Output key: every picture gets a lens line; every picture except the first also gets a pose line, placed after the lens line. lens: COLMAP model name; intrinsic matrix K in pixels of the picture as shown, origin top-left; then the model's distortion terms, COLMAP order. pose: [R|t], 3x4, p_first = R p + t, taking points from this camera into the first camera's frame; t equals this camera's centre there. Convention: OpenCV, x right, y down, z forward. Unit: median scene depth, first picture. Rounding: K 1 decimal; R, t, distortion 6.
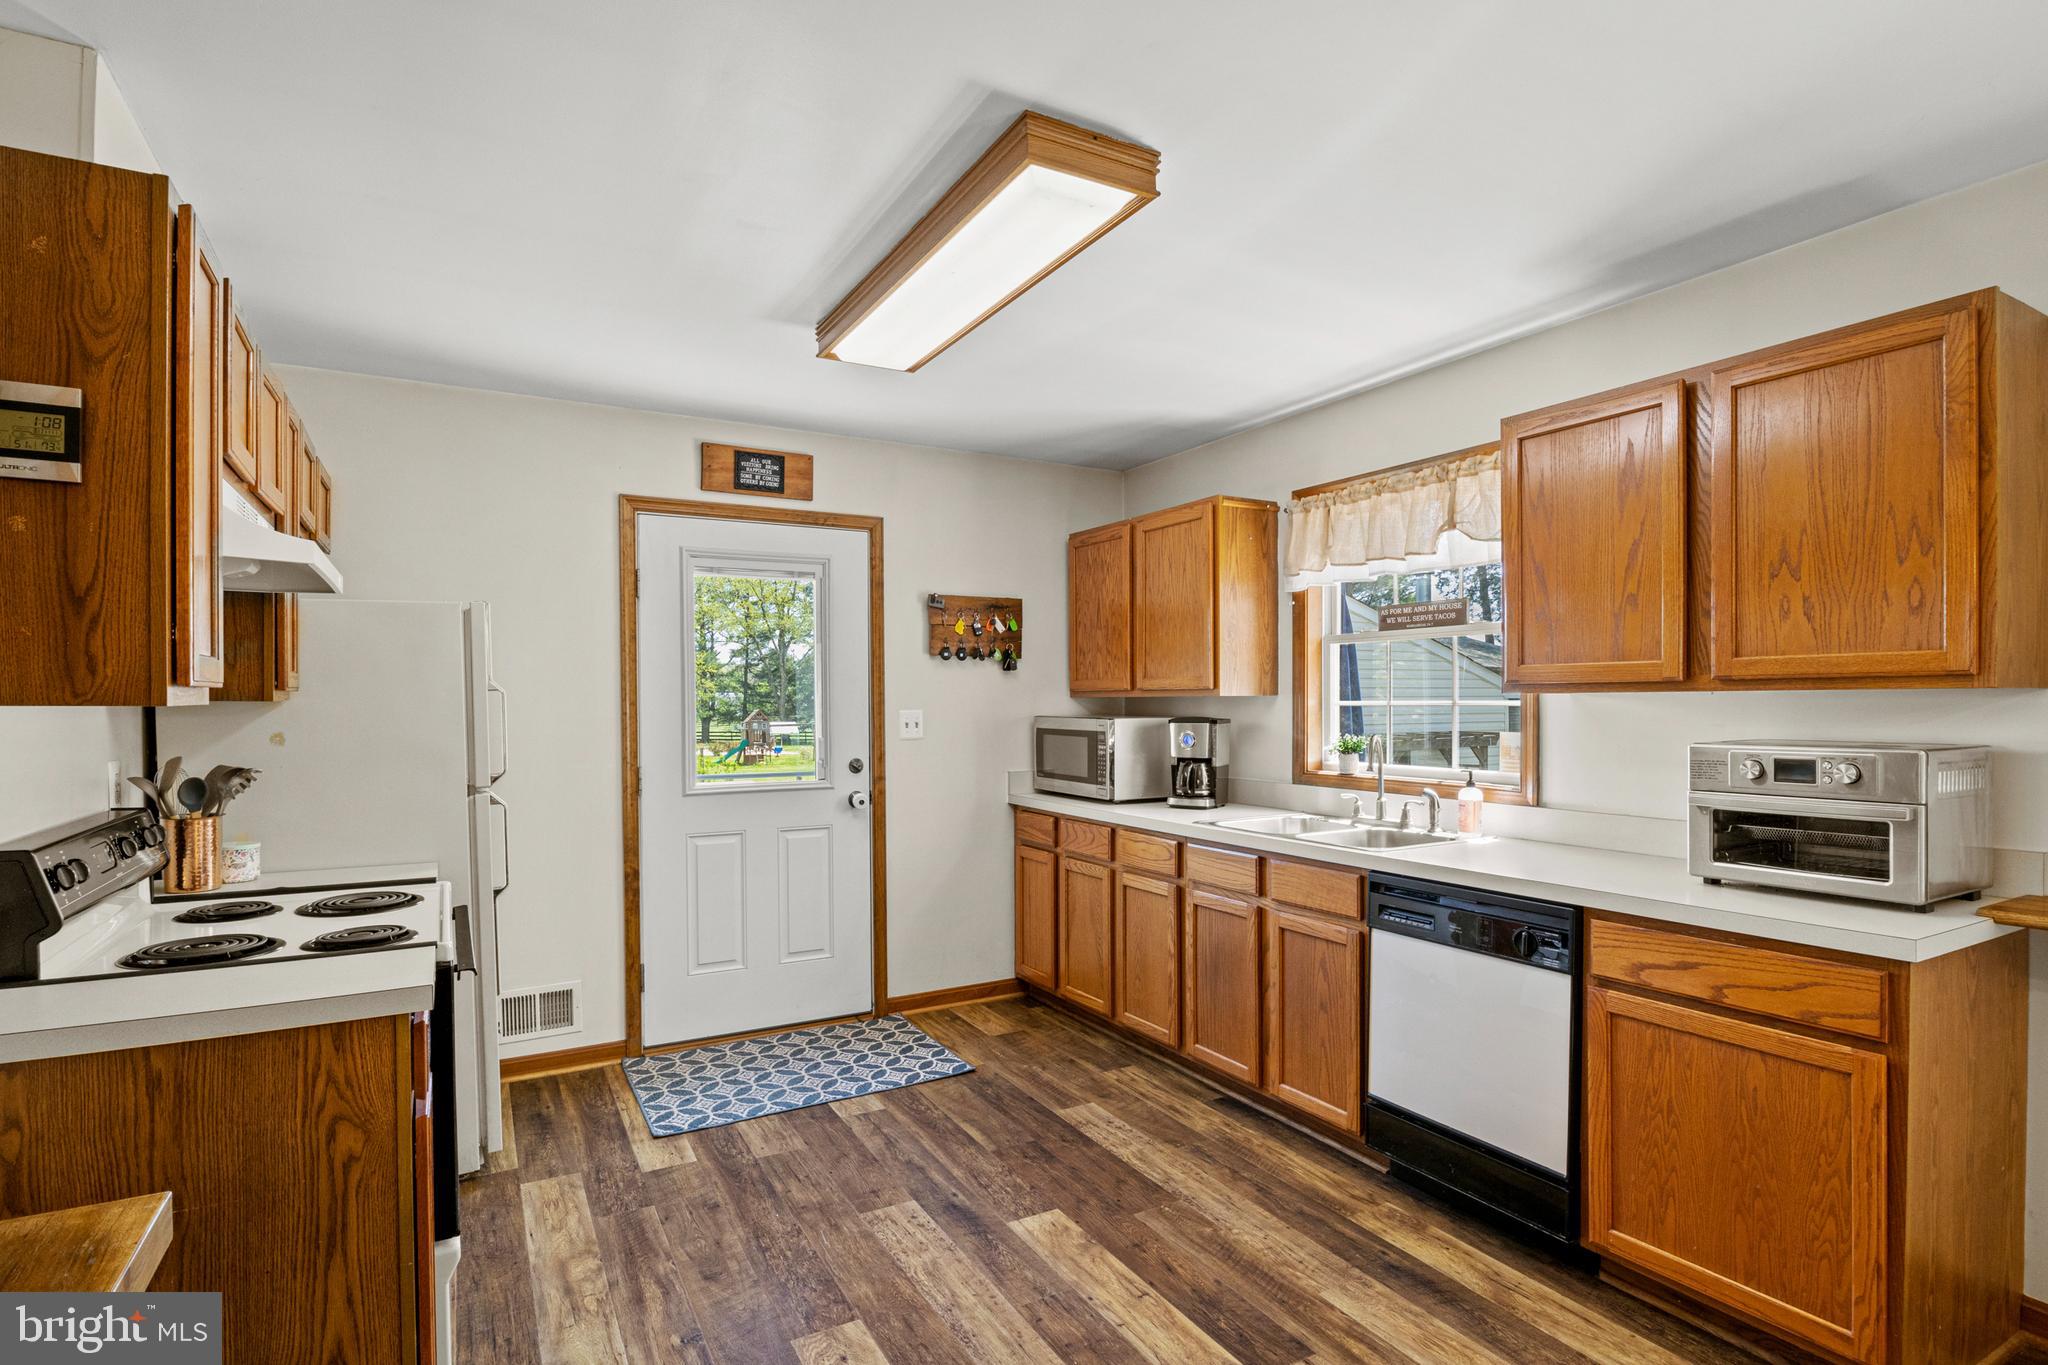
lens RADIAL K [[1026.4, 0, 1019.5], [0, 1026.4, 702.1], [0, 0, 1]] dist [0.000233, 0.002154]
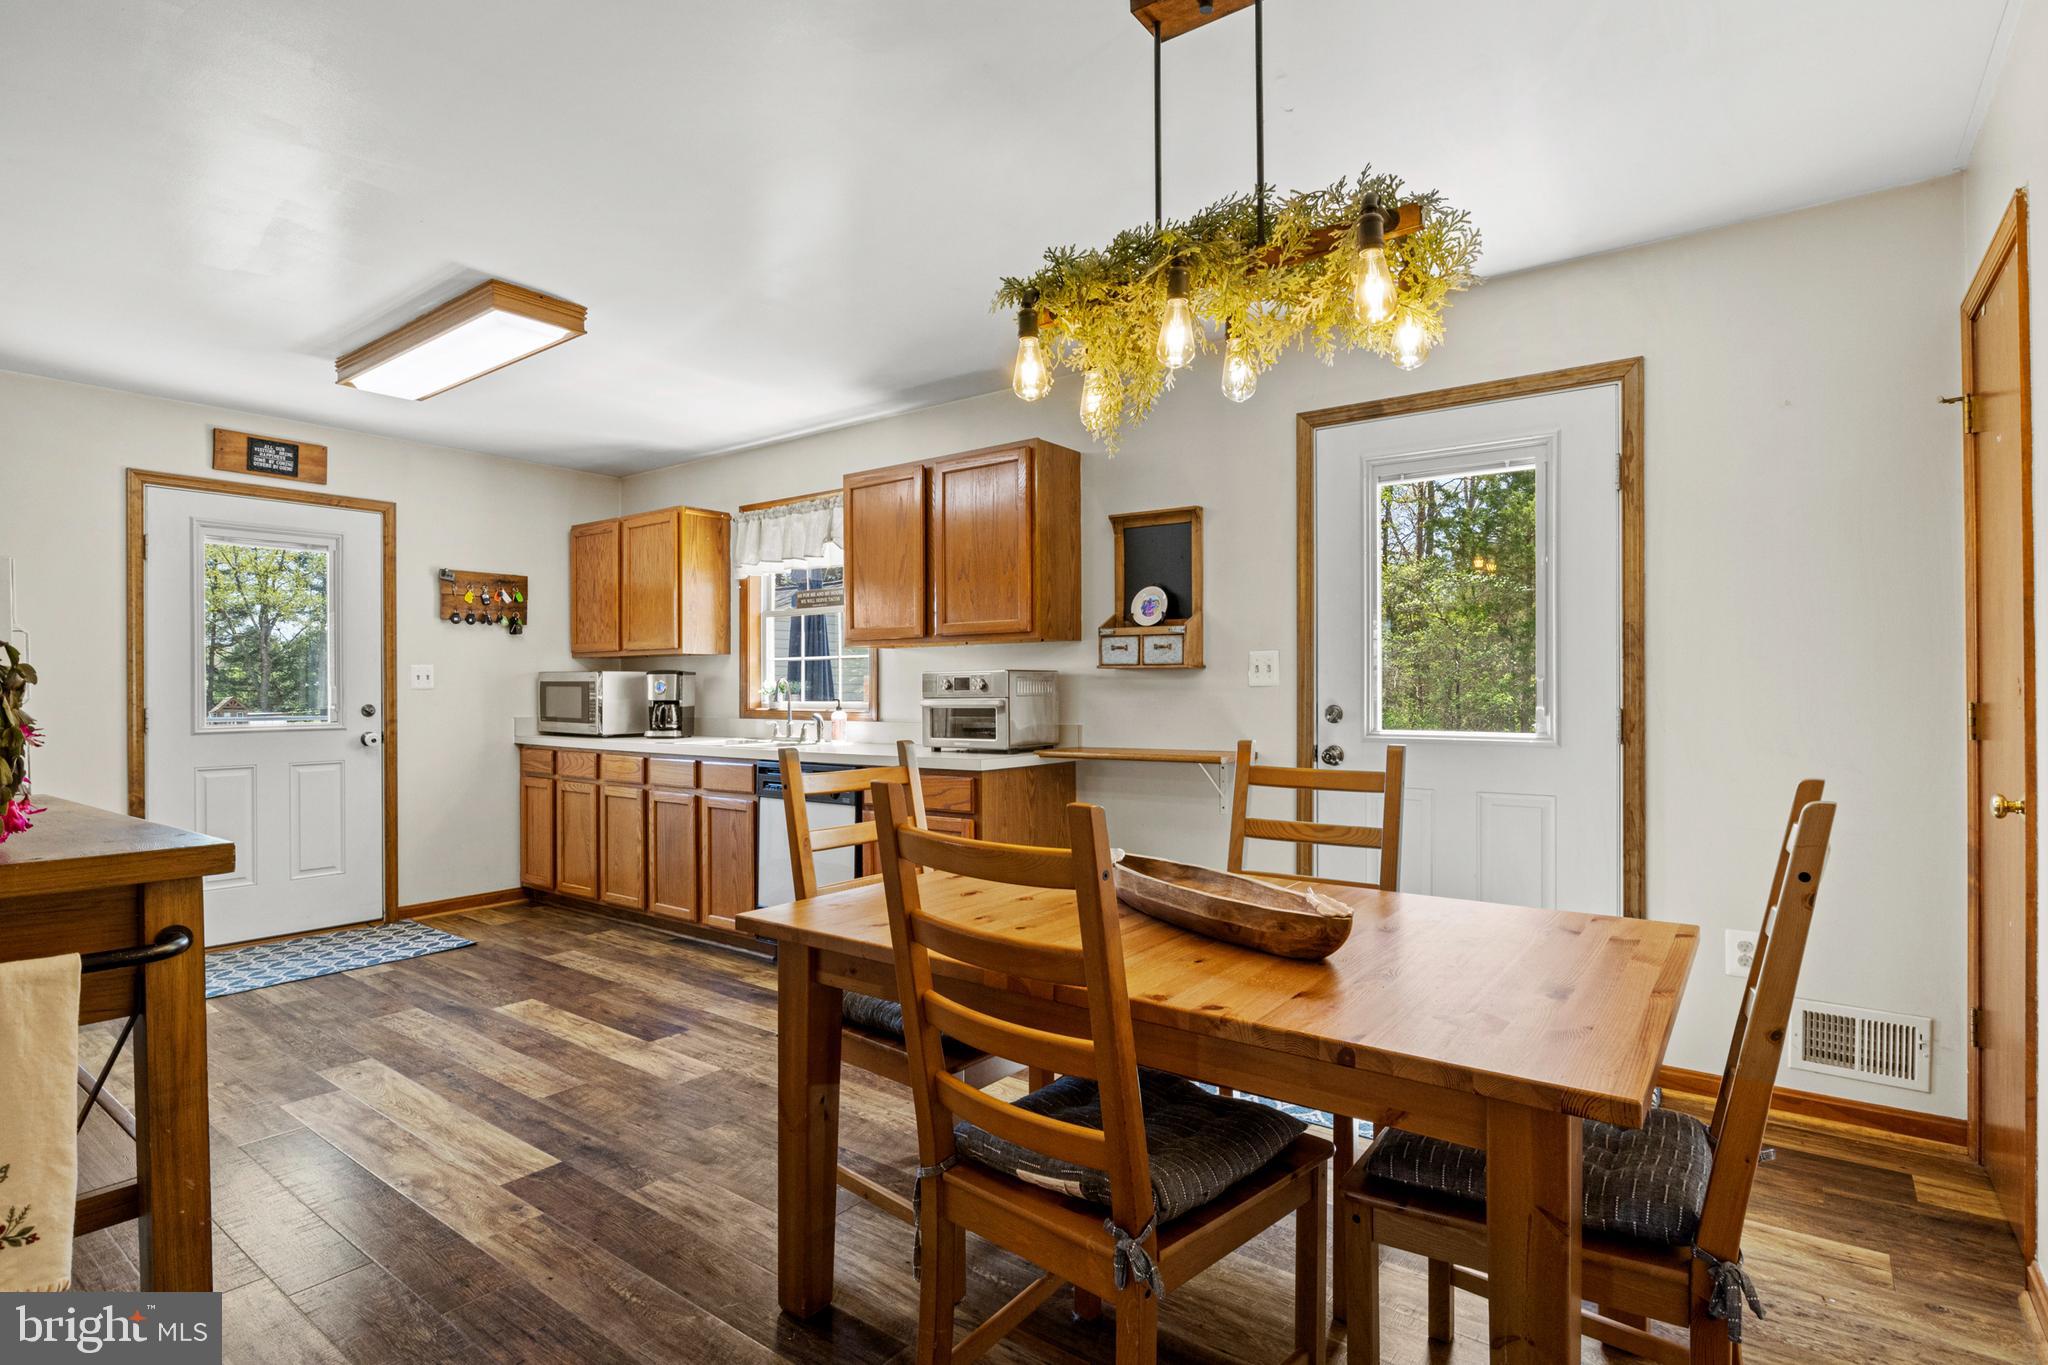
lens RADIAL K [[1026.4, 0, 1018.5], [0, 1026.4, 680.6], [0, 0, 1]] dist [0.000233, 0.002154]
pose [[0.917674, 0.002772, 0.397324, 0.065910], [0.001986, 0.999931, -0.011564, 0.048522], [-0.397329, 0.011401, 0.917605, -0.437398]]
